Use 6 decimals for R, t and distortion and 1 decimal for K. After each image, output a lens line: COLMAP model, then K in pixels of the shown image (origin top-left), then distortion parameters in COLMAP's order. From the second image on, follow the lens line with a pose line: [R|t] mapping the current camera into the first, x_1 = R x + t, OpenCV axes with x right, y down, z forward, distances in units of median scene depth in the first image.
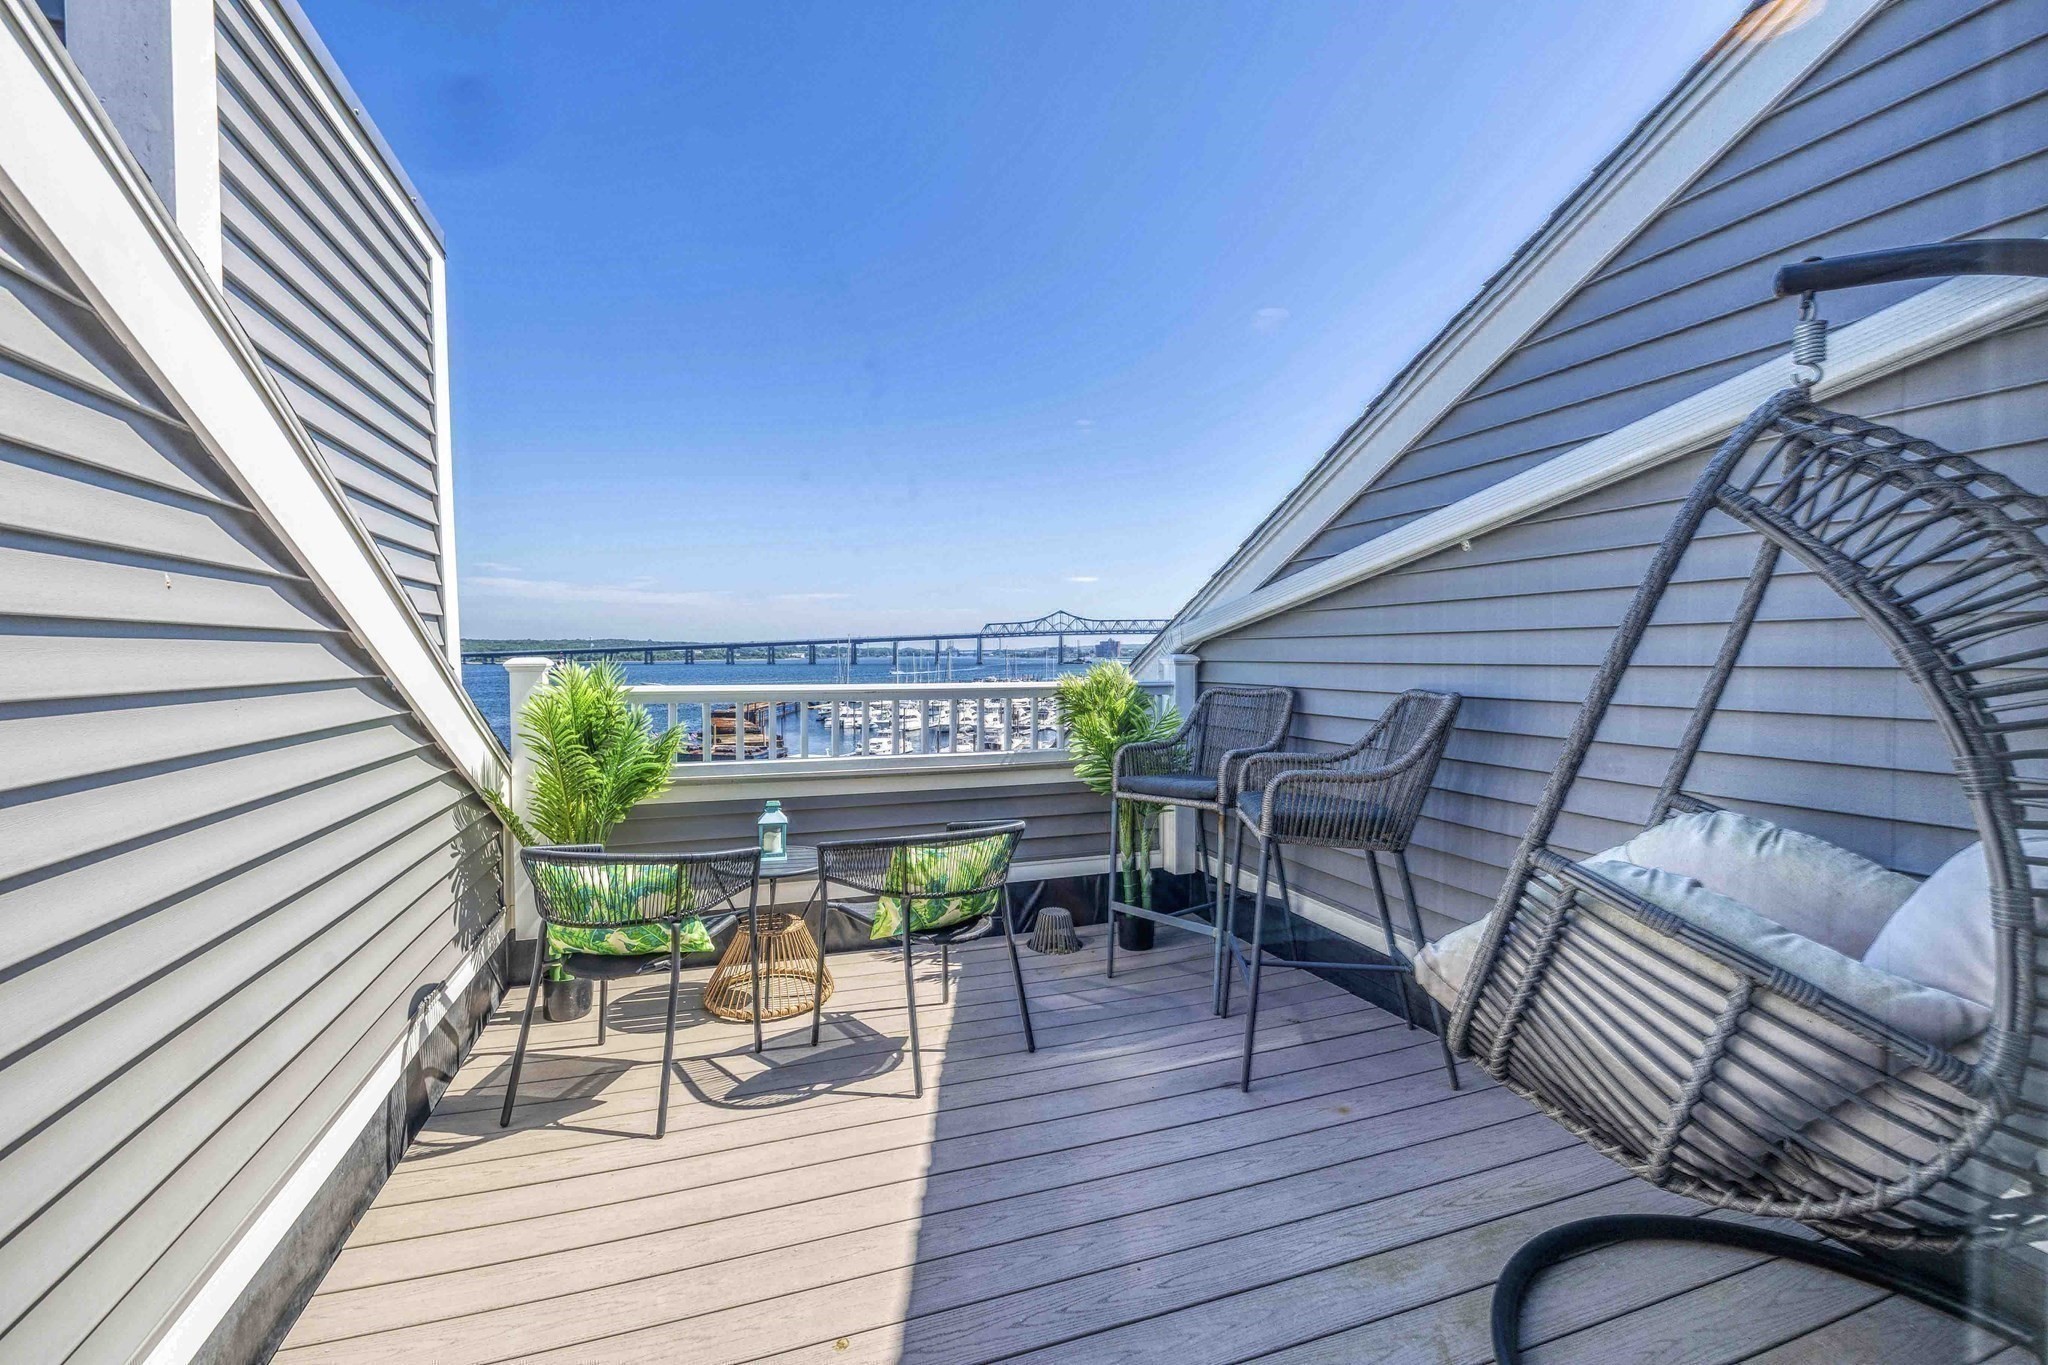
lens RADIAL K [[854.0, 0, 1018.0], [0, 854.0, 669.1], [0, 0, 1]] dist [0.000507, -0.000590]
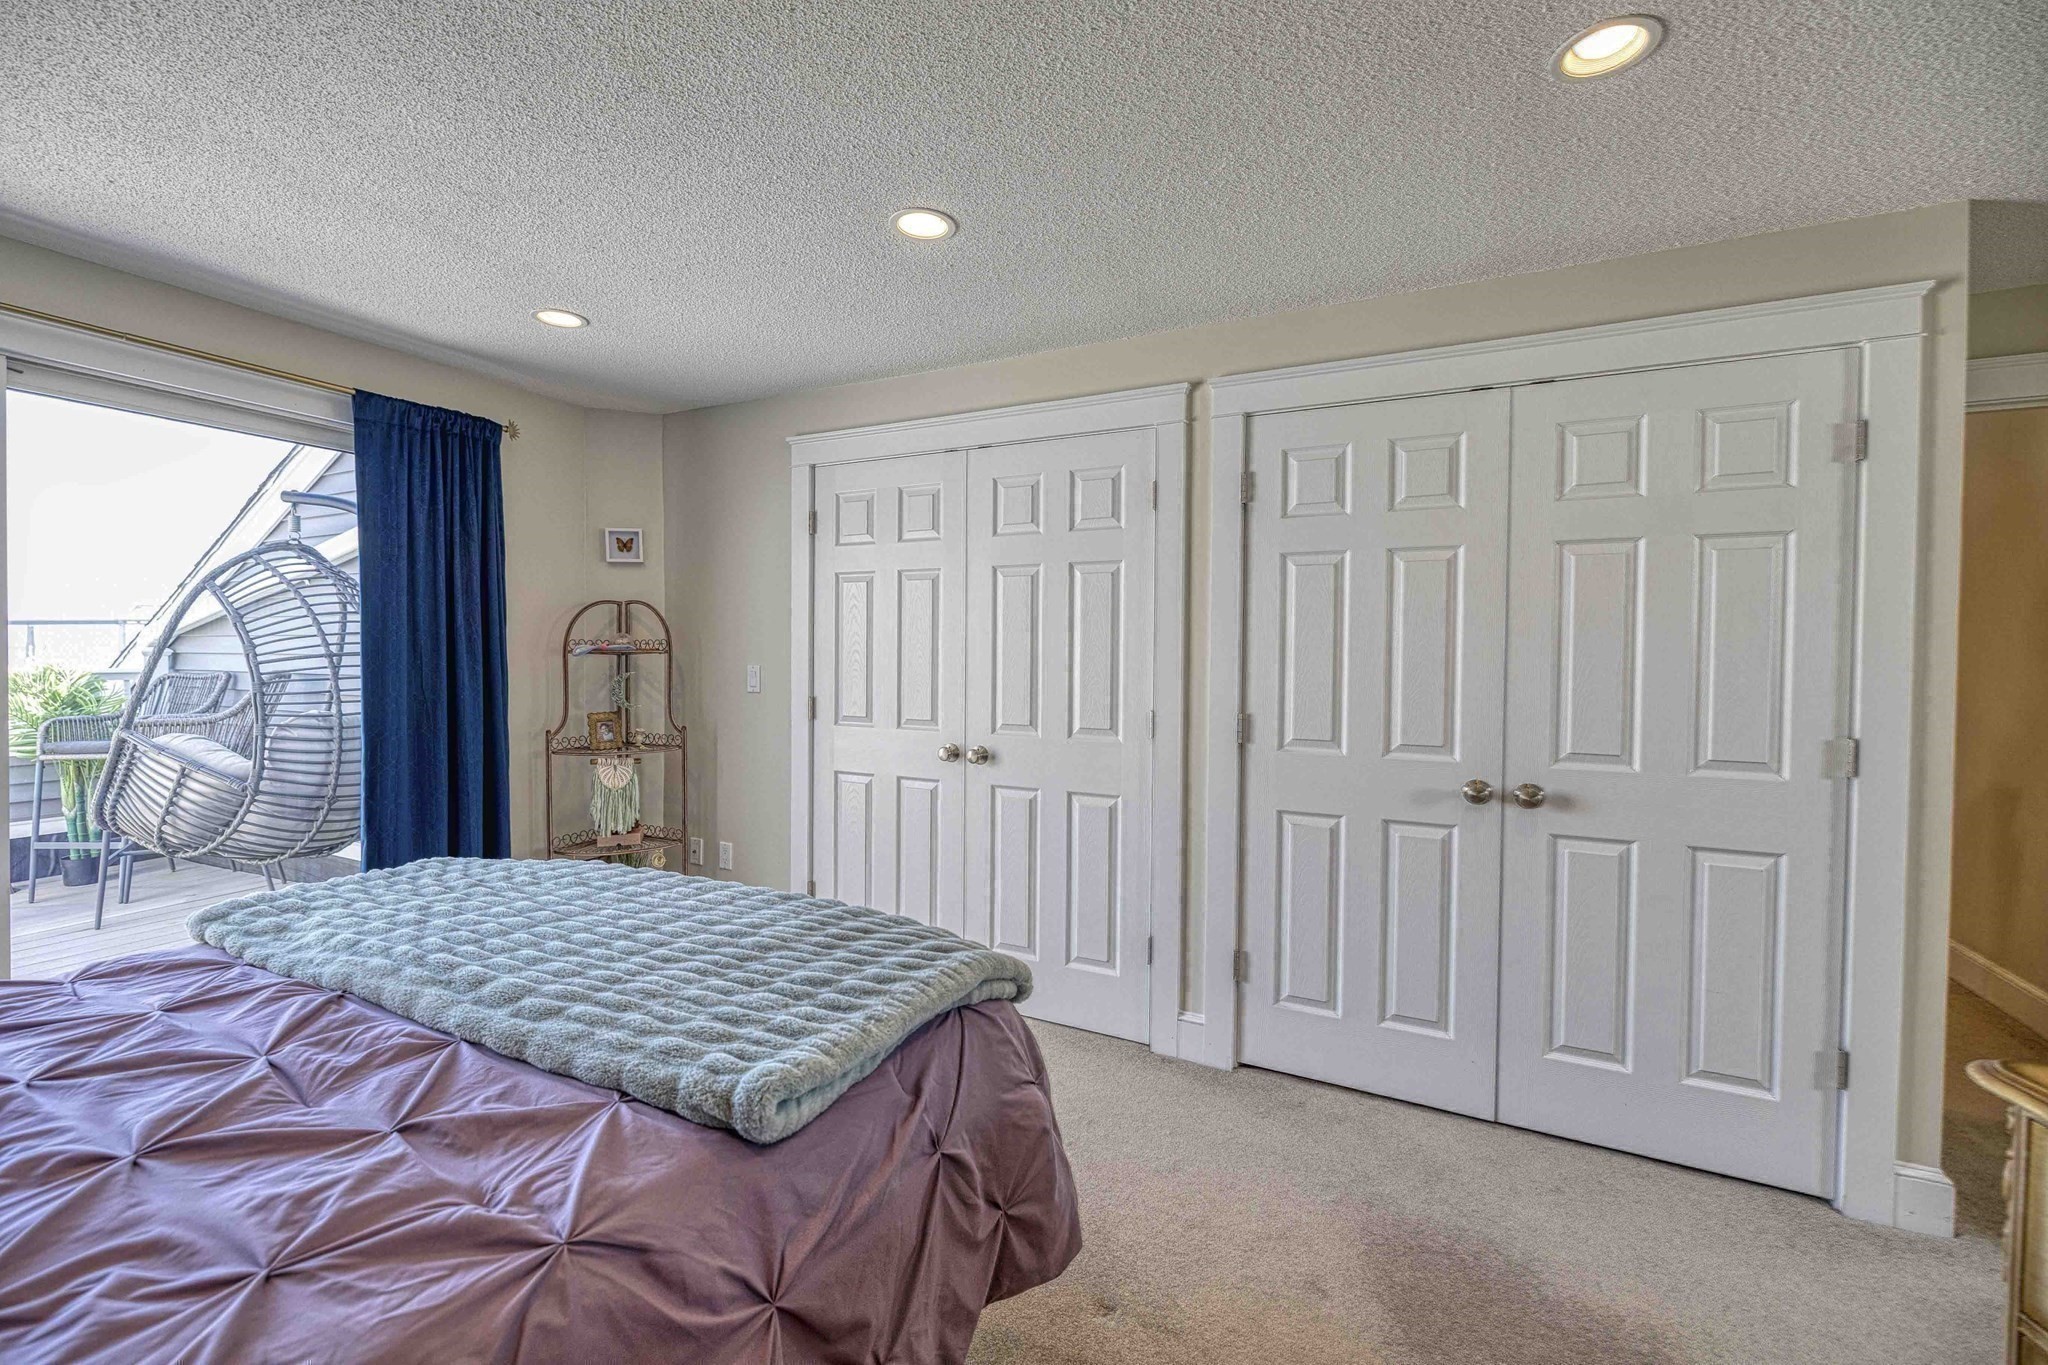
lens RADIAL K [[854.0, 0, 1018.0], [0, 854.0, 669.1], [0, 0, 1]] dist [0.000507, -0.000590]
pose [[0.726582, -0.012542, 0.686965, 0.032799], [0.009296, 0.999921, 0.008424, 0.001974], [-0.687017, 0.000265, 0.726642, -0.100850]]
